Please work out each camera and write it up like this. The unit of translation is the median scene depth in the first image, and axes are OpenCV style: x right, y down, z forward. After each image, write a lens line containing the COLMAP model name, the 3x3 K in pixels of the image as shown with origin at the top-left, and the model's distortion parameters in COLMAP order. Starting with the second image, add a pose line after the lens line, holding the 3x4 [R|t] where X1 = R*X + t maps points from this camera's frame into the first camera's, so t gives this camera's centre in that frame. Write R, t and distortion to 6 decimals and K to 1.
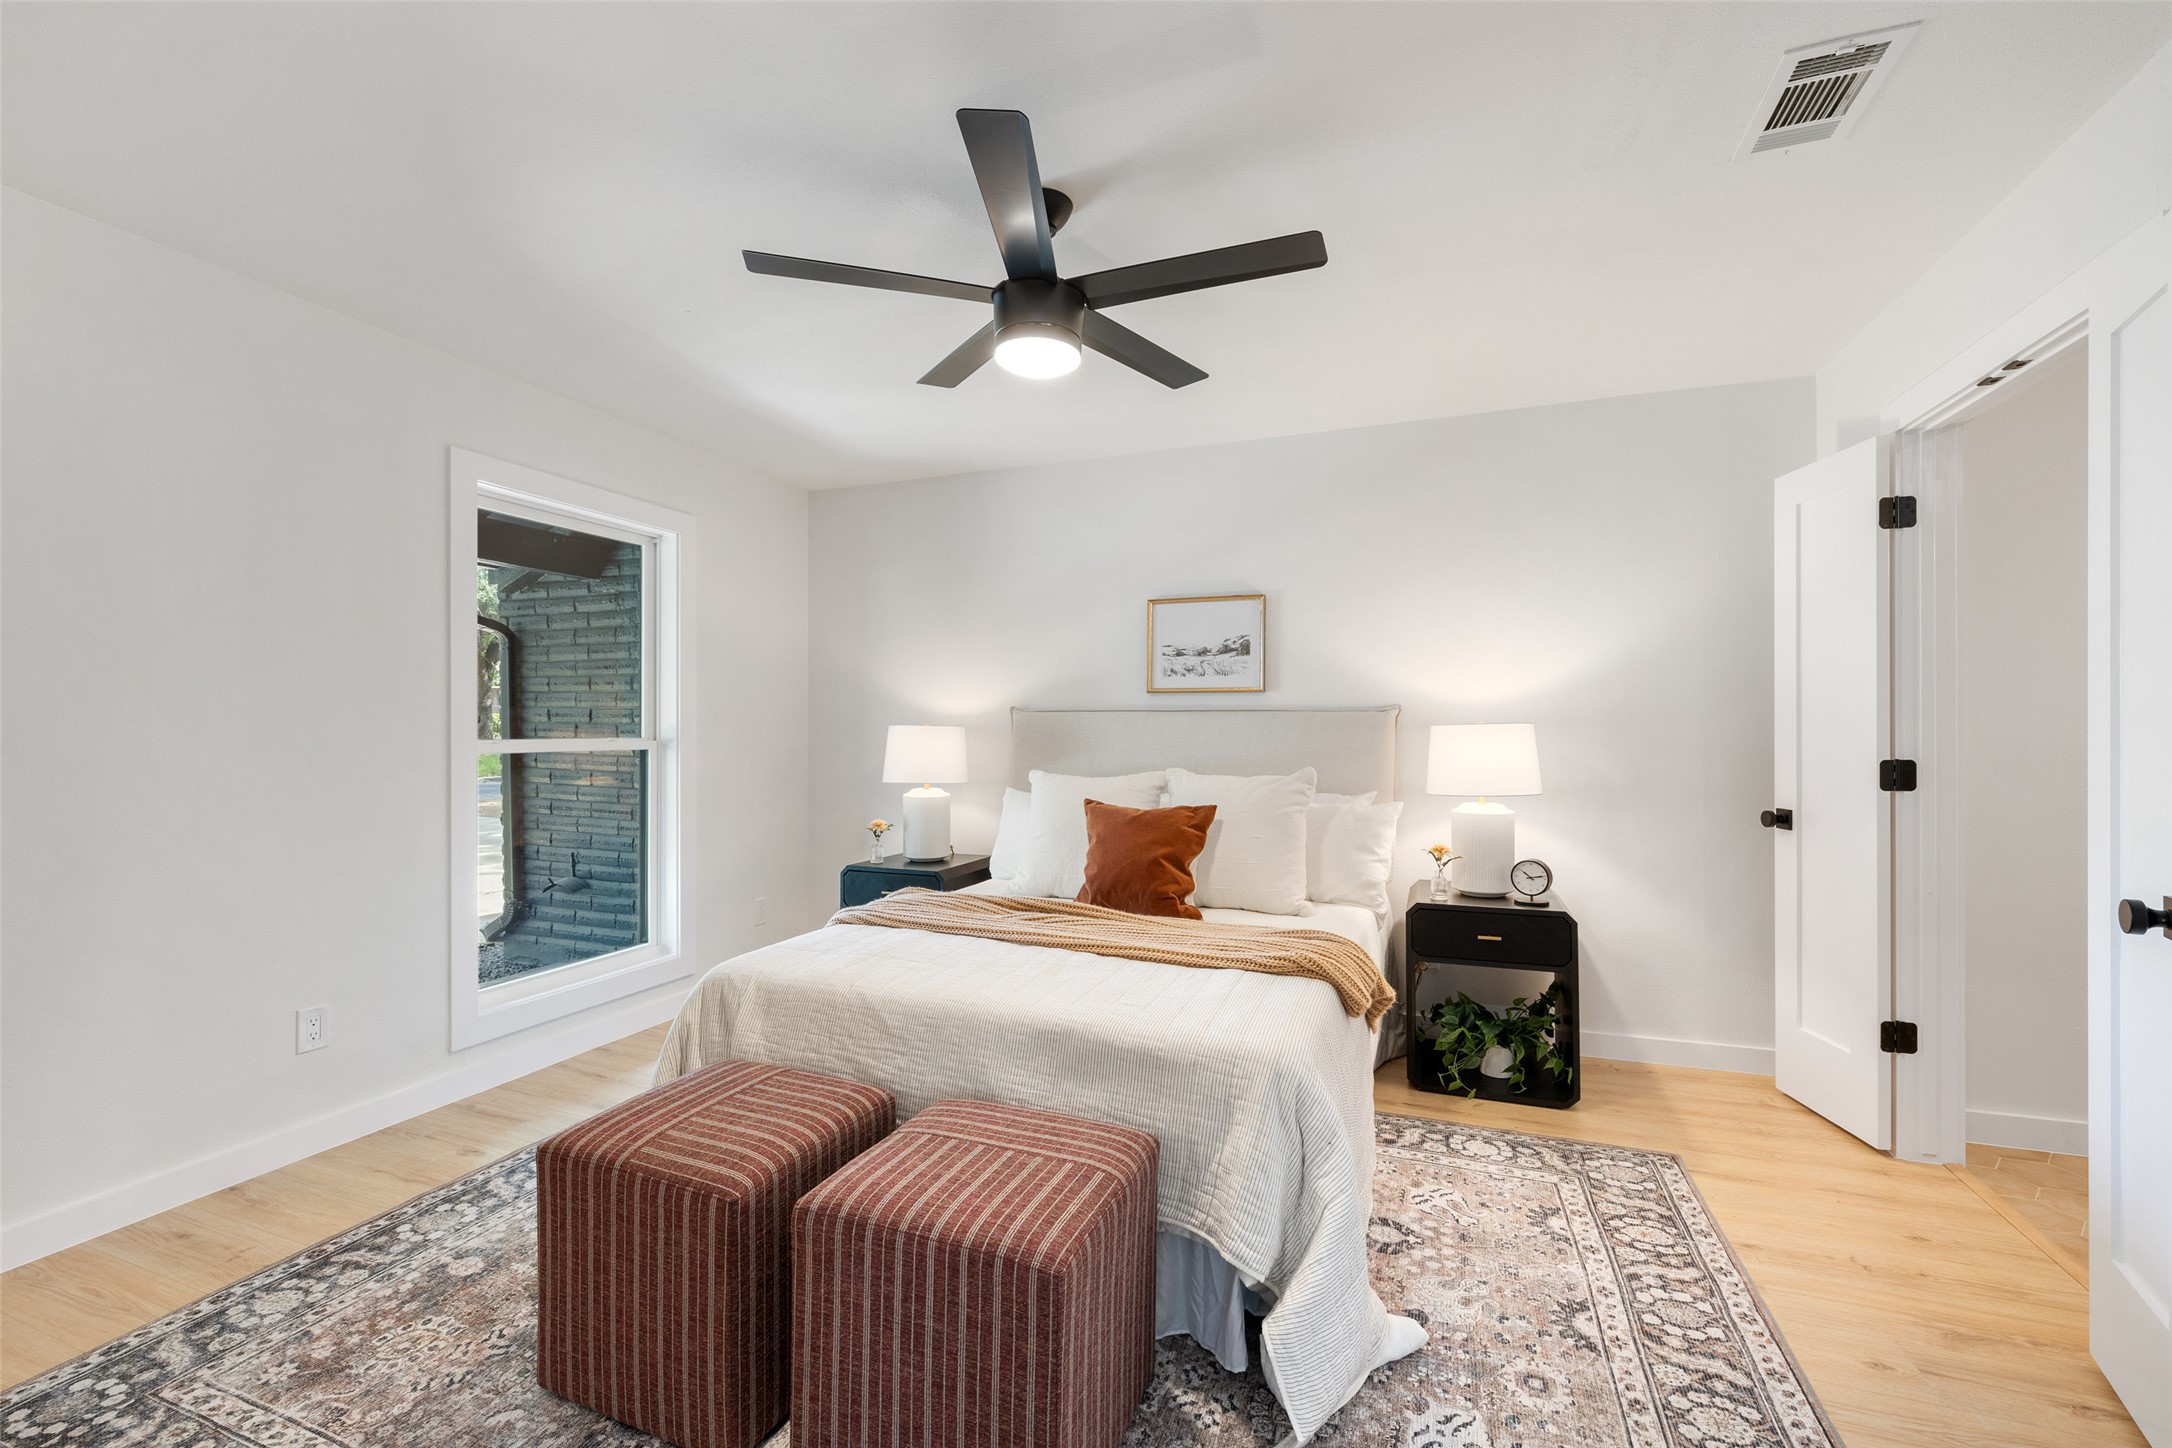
lens RADIAL K [[921.7, 0, 1082.7], [0, 921.7, 729.7], [0, 0, 1]] dist [0.003533, 0.001180]
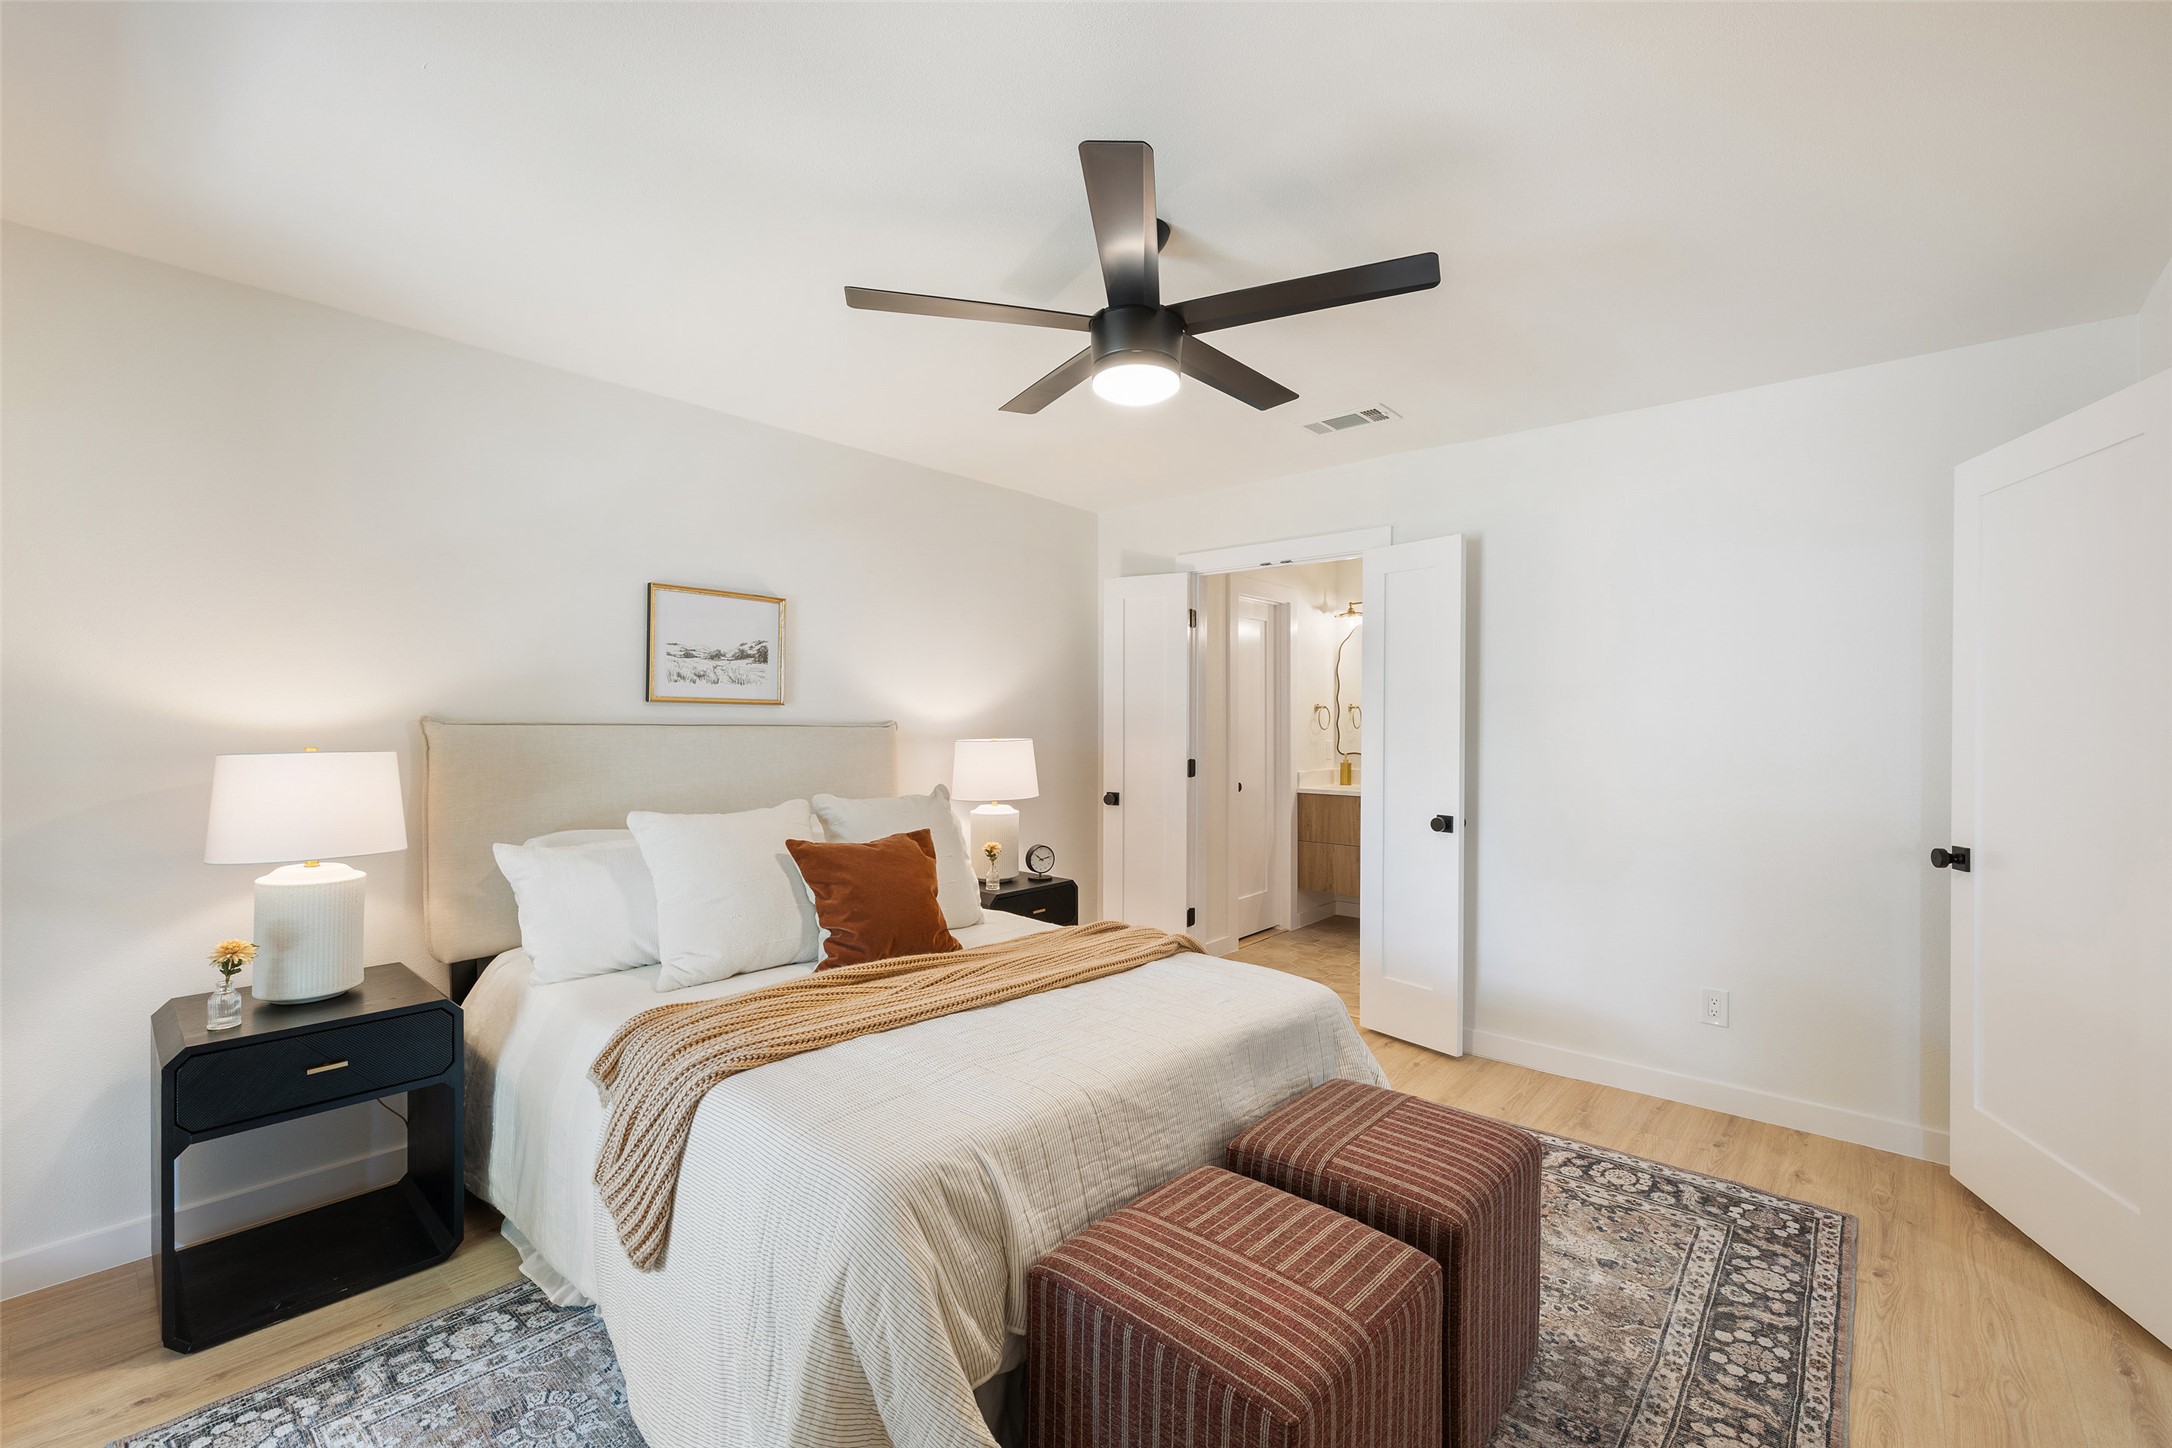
lens RADIAL K [[919.3, 0, 1087.3], [0, 919.3, 720.2], [0, 0, 1]] dist [-0.004211, -0.000035]
pose [[0.335630, 0.005461, 0.941978, -0.636038], [-0.001745, 0.999985, -0.005176, -0.024663], [-0.941992, 0.000093, 0.335634, 0.462497]]
